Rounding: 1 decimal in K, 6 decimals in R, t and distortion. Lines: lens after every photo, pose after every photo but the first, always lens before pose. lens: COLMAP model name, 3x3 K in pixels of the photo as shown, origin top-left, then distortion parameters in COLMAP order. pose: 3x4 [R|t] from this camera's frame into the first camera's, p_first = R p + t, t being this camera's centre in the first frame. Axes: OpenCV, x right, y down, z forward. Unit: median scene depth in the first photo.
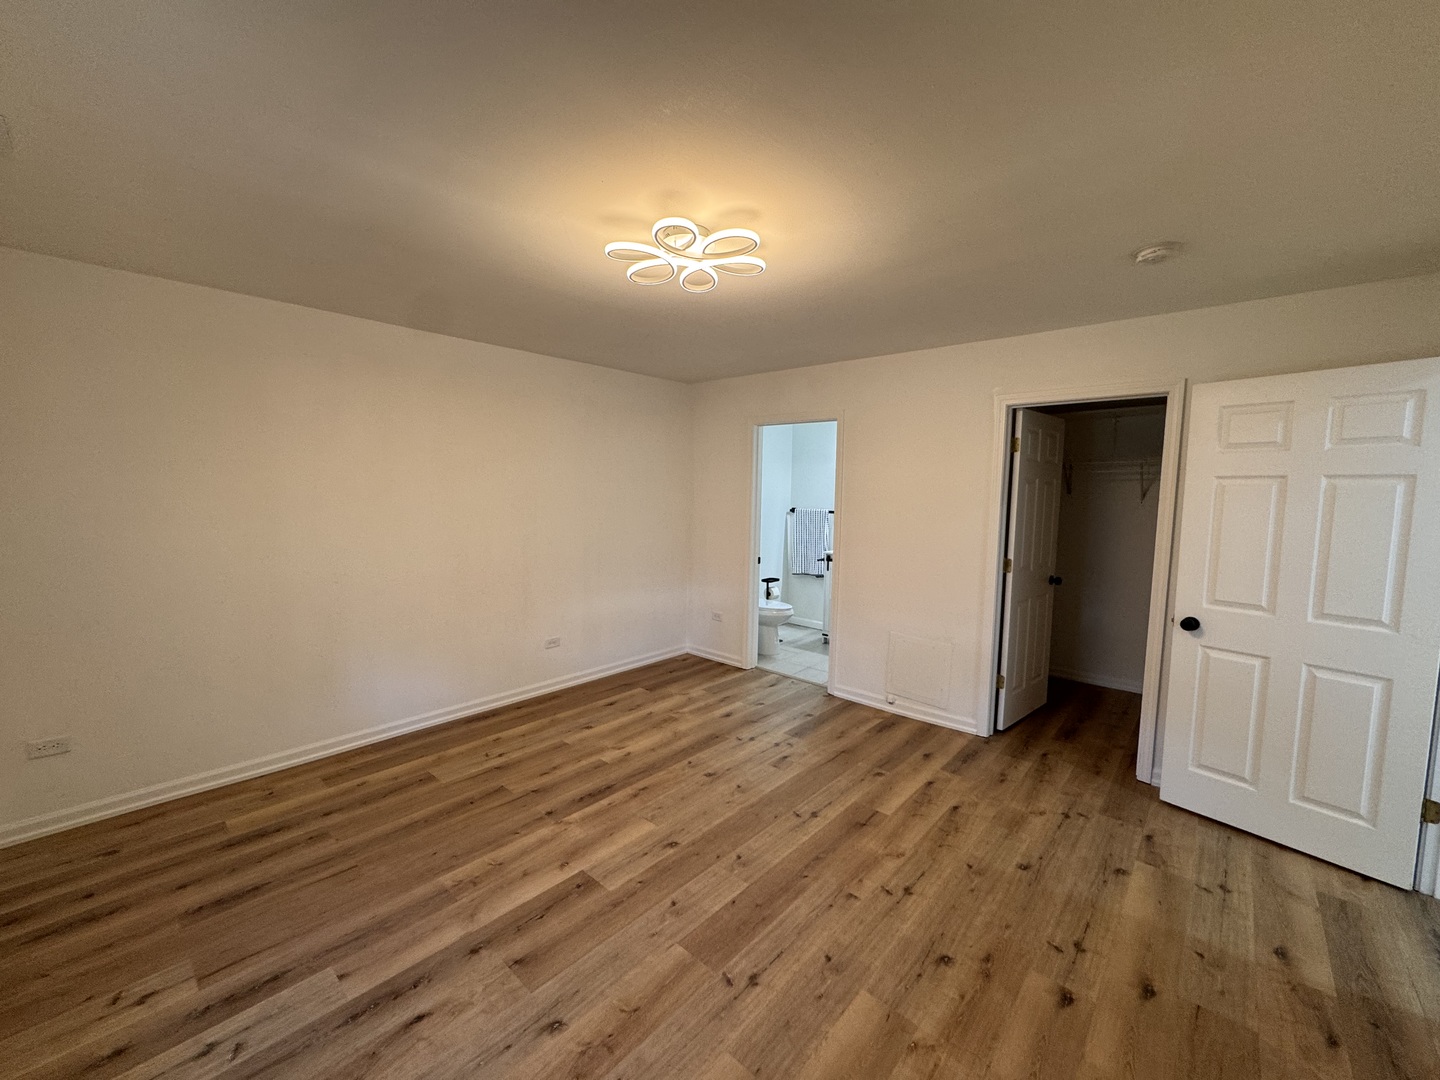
lens RADIAL K [[577.0, 0, 722.2], [0, 577.0, 538.9], [0, 0, 1]] dist [-0.002442, 0.000914]
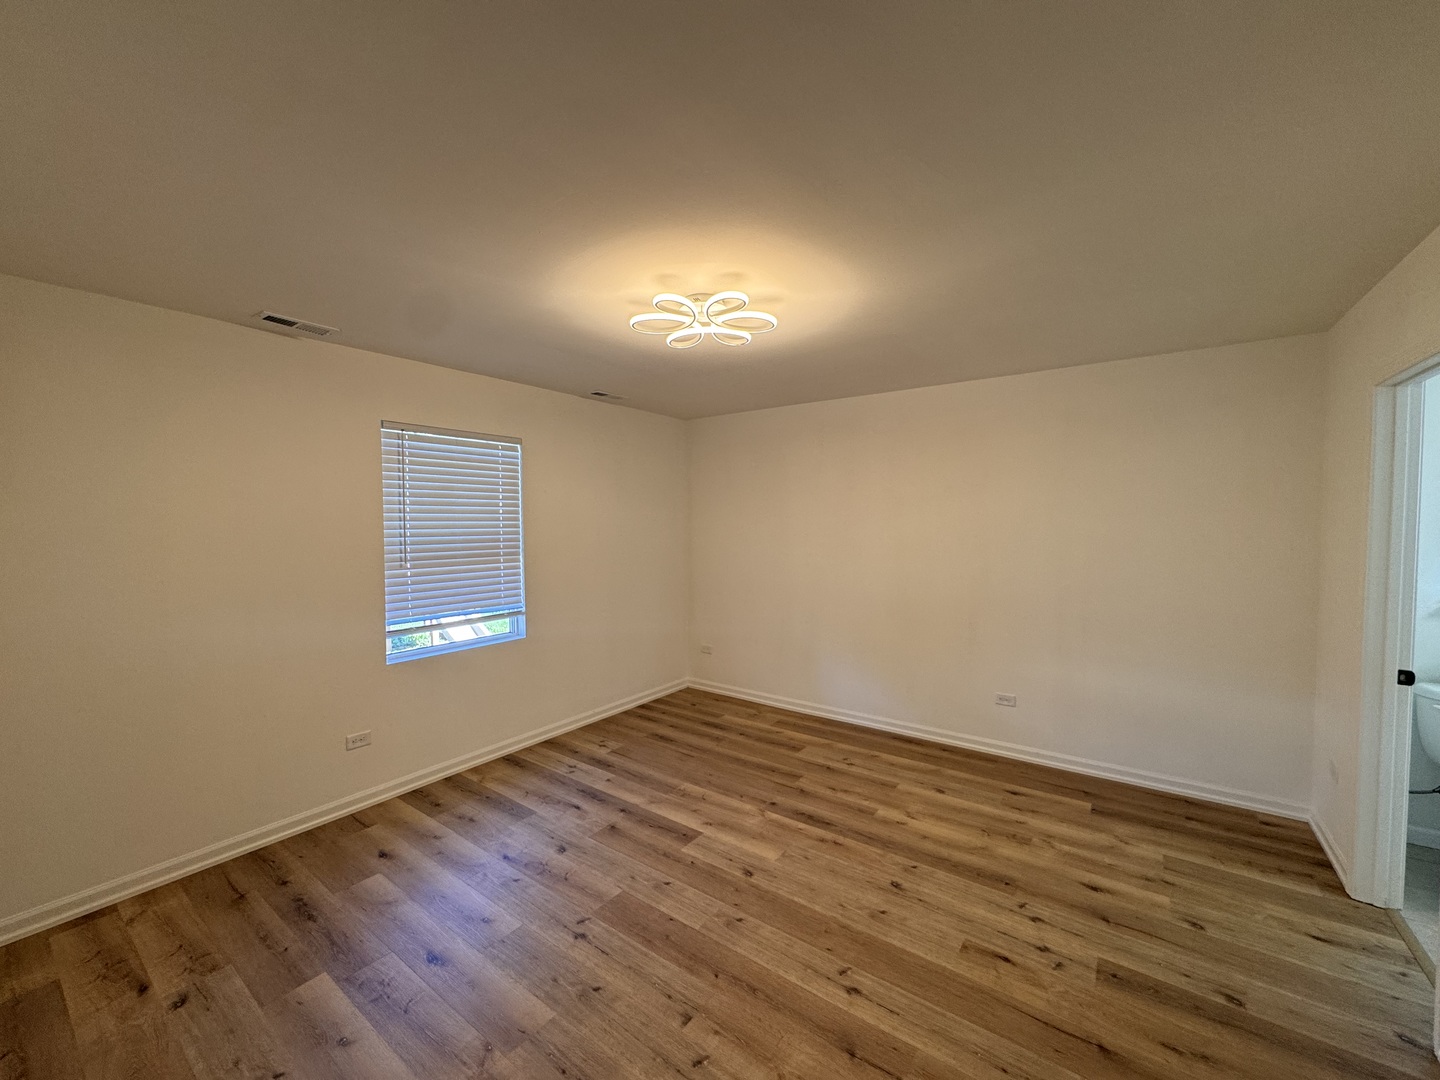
lens RADIAL K [[577.0, 0, 723.1], [0, 577.0, 543.1], [0, 0, 1]] dist [-0.002442, 0.000914]
pose [[0.092827, 0.026338, -0.995334, 0.775323], [-0.078944, 0.996698, 0.019011, -0.059577], [0.992548, 0.076811, 0.094600, 0.691414]]
